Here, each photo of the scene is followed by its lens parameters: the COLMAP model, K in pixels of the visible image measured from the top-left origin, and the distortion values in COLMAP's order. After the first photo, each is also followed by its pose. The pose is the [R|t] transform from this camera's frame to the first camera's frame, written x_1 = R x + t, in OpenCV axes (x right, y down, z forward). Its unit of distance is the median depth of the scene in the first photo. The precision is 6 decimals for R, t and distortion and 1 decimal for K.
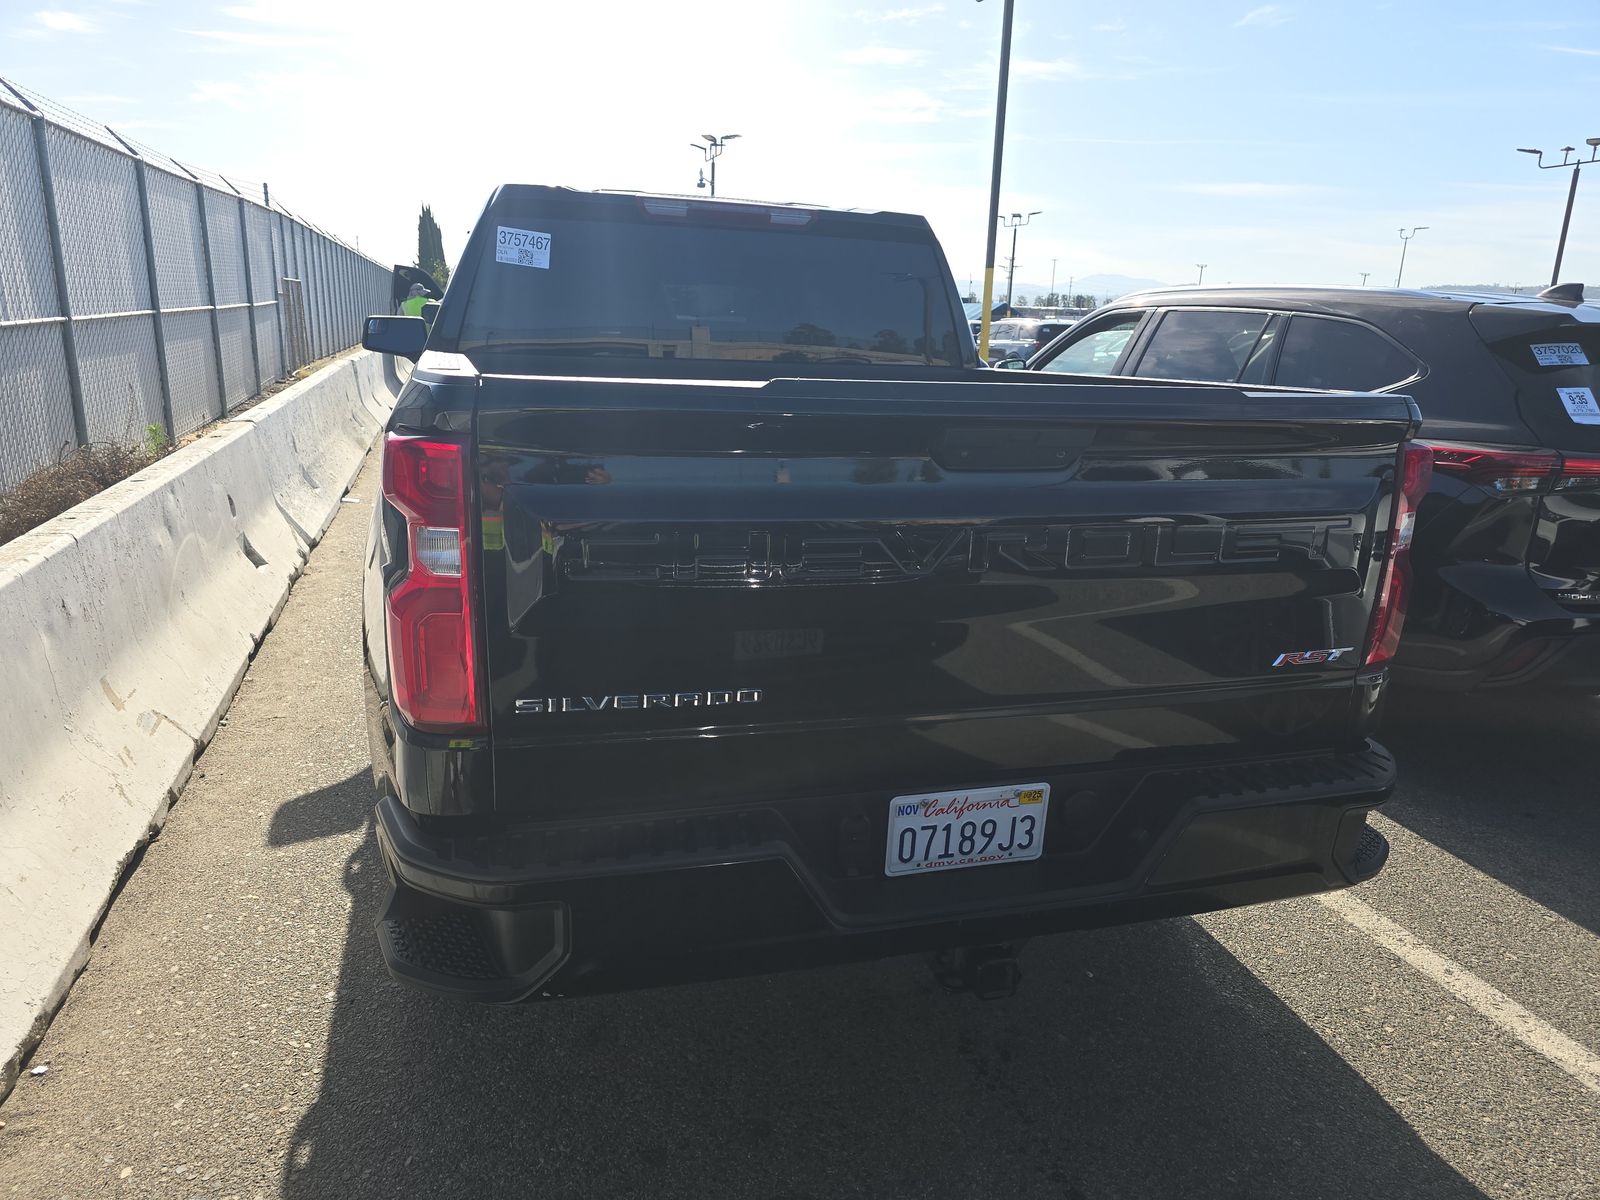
lens RADIAL K [[1073.5, 0, 816.4], [0, 1073.5, 600.6], [0, 0, 1]] dist [0.039478, -0.029015]
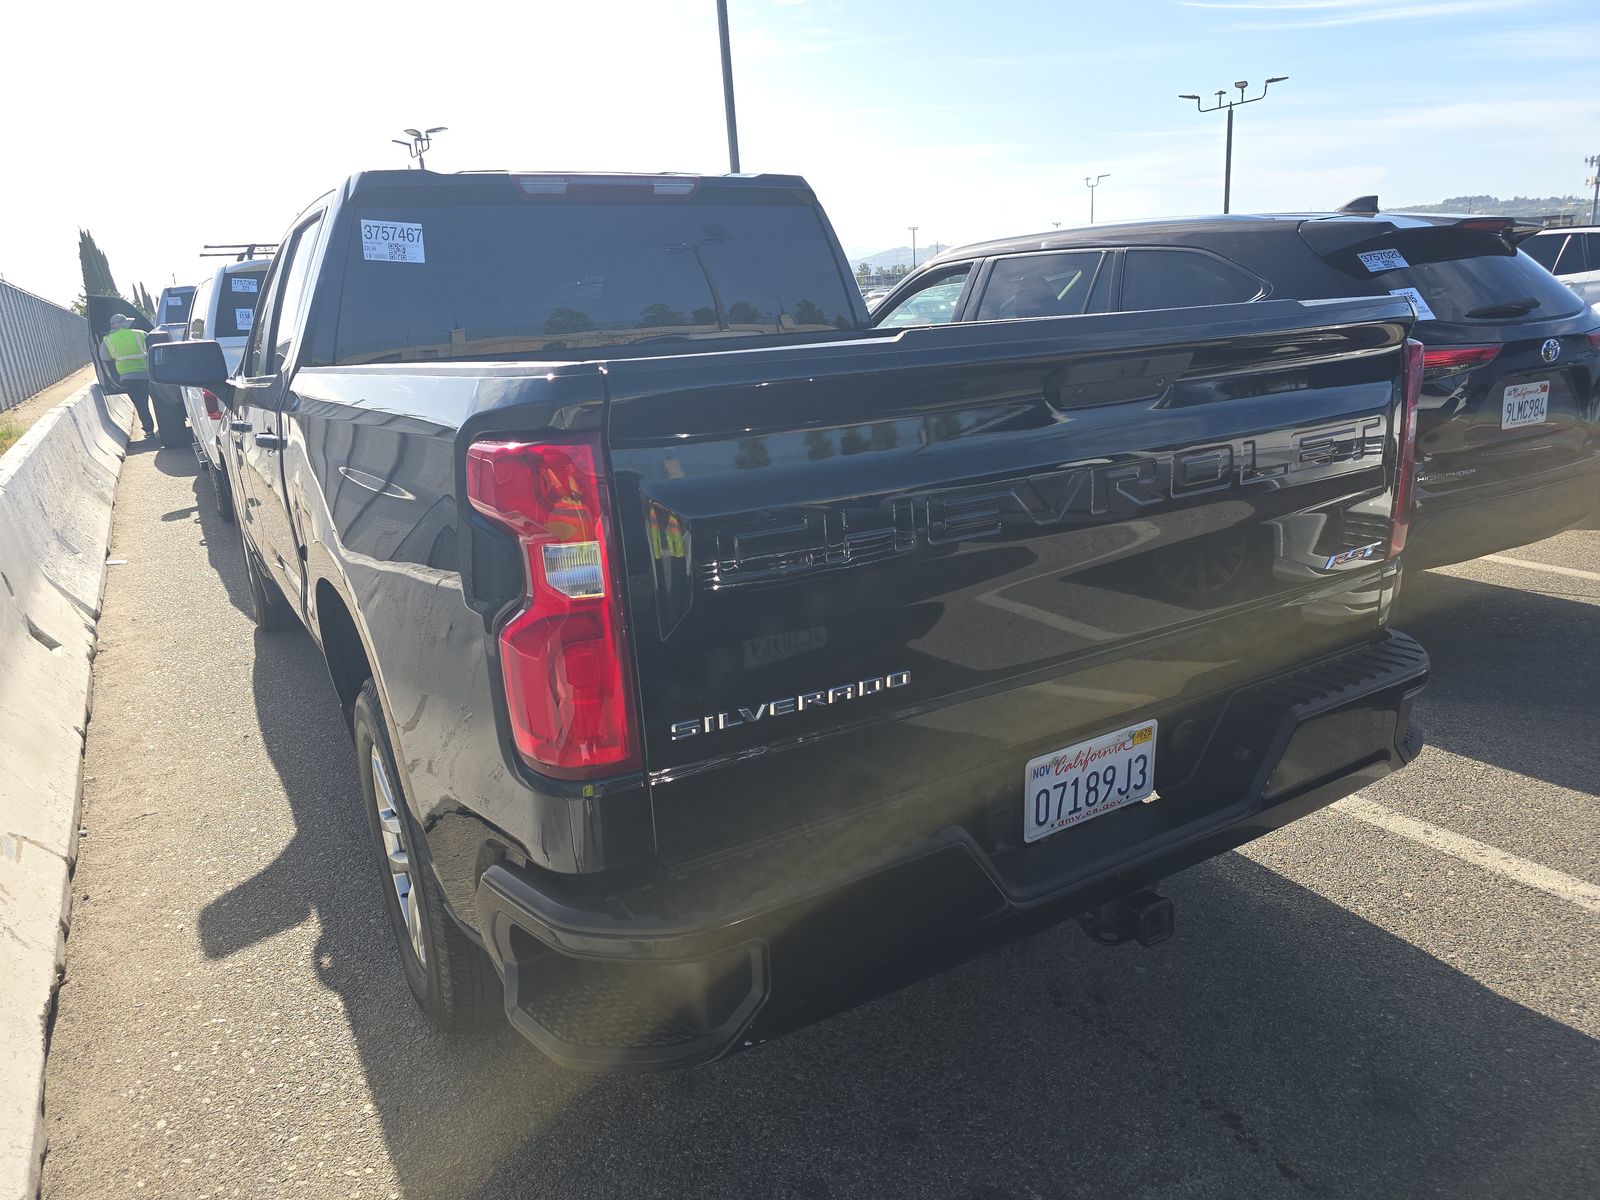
lens RADIAL K [[1073.5, 0, 816.4], [0, 1073.5, 600.6], [0, 0, 1]] dist [0.039478, -0.029015]
pose [[0.967969, -0.153322, 0.198818, -0.204180], [0.150251, 0.988176, 0.030533, -0.011456], [-0.201149, 0.000318, 0.979561, 0.071185]]
